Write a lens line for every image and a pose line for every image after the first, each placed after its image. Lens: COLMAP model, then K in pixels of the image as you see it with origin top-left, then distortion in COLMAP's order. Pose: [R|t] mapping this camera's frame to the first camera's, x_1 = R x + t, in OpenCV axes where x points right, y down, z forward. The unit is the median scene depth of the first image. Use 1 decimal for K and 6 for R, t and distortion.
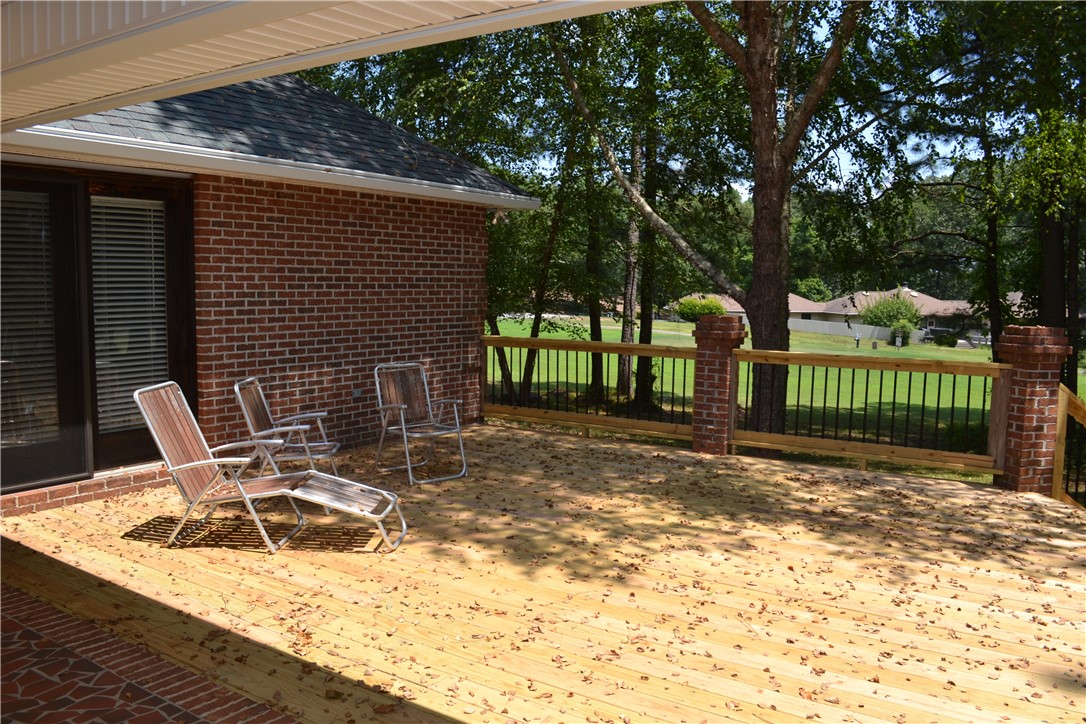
lens RADIAL K [[866.8, 0, 547.1], [0, 866.8, 366.1], [0, 0, 1]] dist [-0.092692, 0.019402]
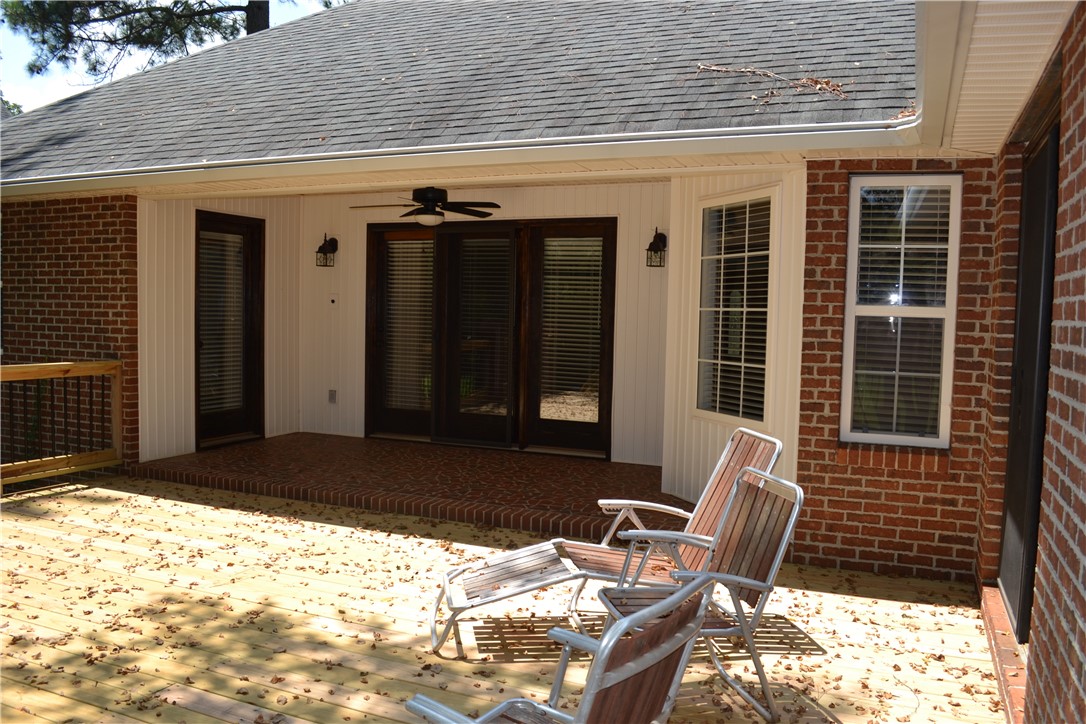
lens RADIAL K [[866.8, 0, 547.1], [0, 866.8, 366.1], [0, 0, 1]] dist [-0.092692, 0.019402]
pose [[-0.980340, -0.018834, -0.196416, -0.091664], [-0.052531, 0.984421, 0.167798, -0.122725], [0.190196, 0.174817, -0.966056, 1.323582]]
